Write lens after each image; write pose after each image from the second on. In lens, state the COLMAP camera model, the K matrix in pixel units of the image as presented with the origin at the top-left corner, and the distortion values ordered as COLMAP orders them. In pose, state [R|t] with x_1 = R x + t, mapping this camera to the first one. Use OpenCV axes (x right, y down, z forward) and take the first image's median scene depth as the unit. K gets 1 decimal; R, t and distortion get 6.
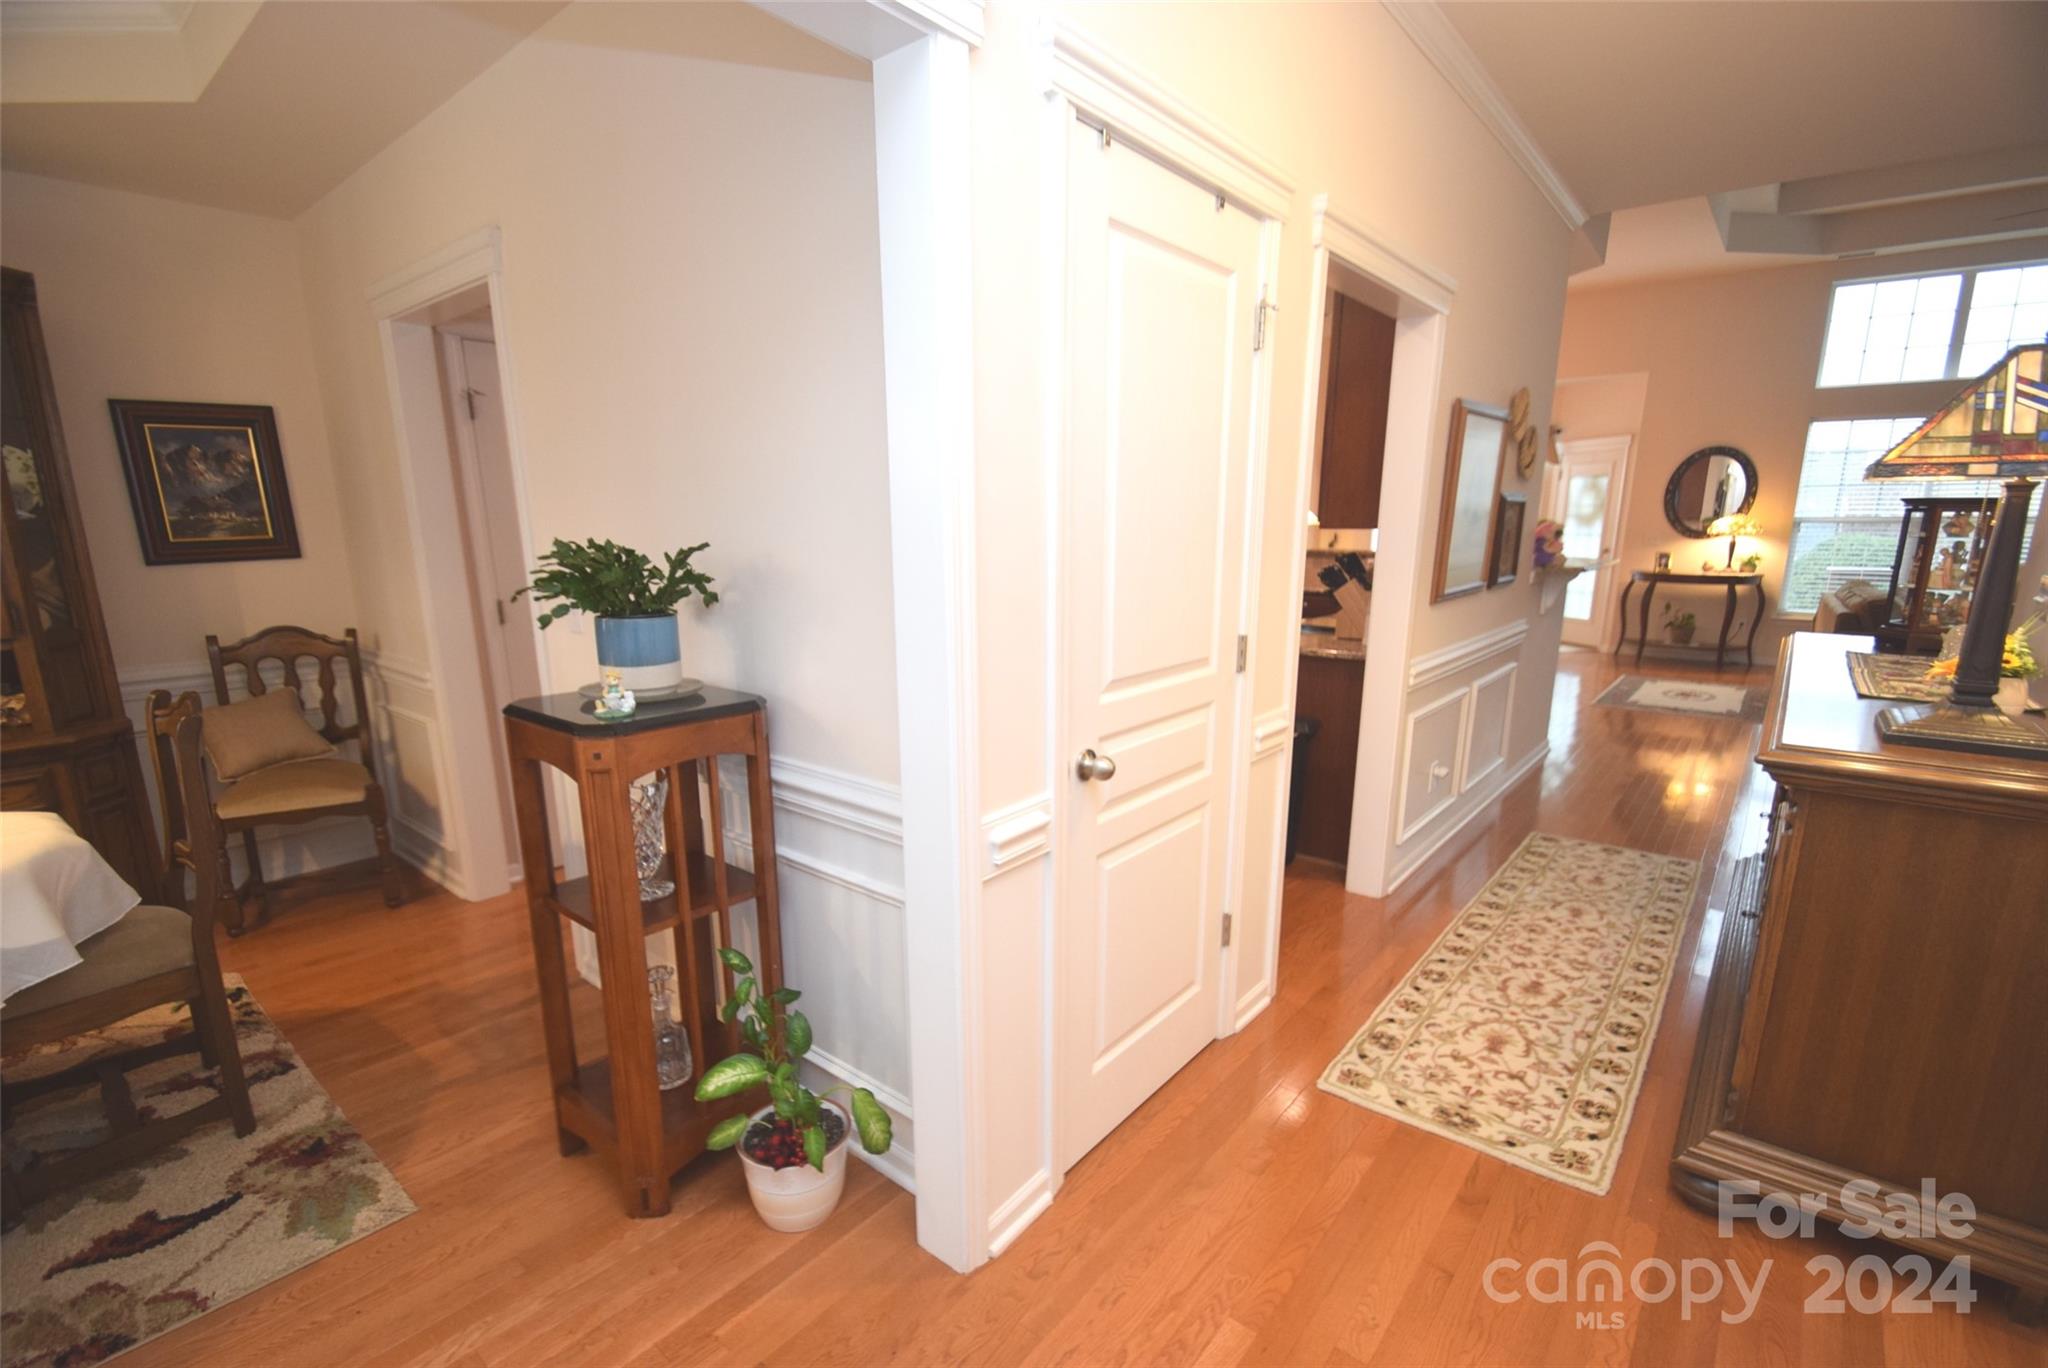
lens RADIAL K [[930.6, 0, 1022.4], [0, 930.6, 746.8], [0, 0, 1]] dist [-0.002765, -0.000912]
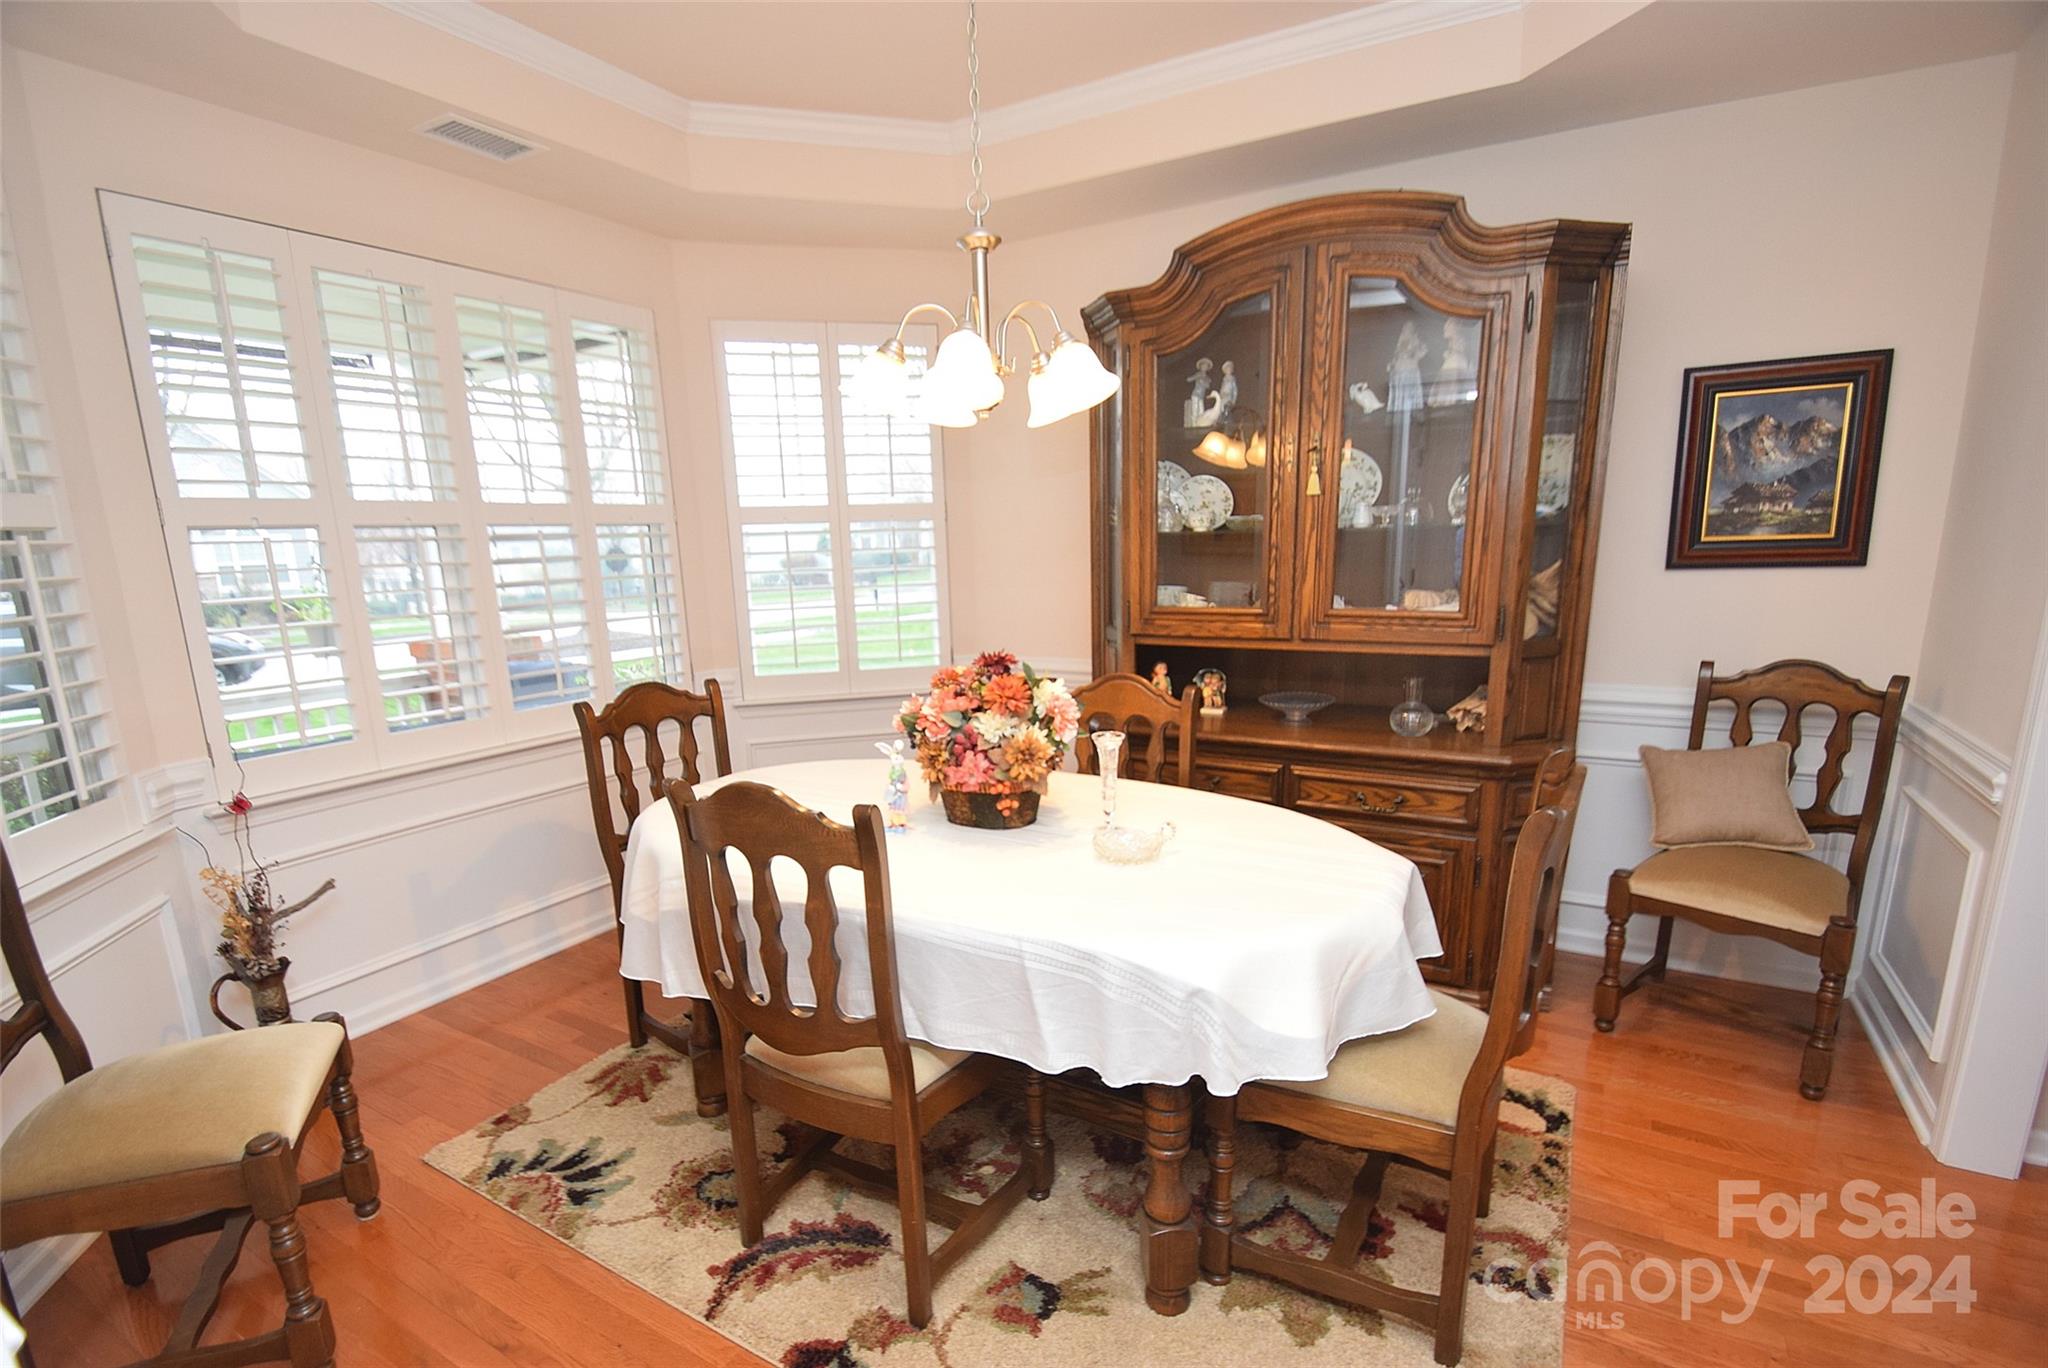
lens RADIAL K [[945.7, 0, 1018.6], [0, 945.7, 737.9], [0, 0, 1]] dist [-0.027107, 0.000100]
pose [[0.150554, 0.211220, -0.965774, -0.190839], [-0.213597, 0.960785, 0.176831, -0.071880], [0.965251, 0.179664, 0.189766, 0.301534]]
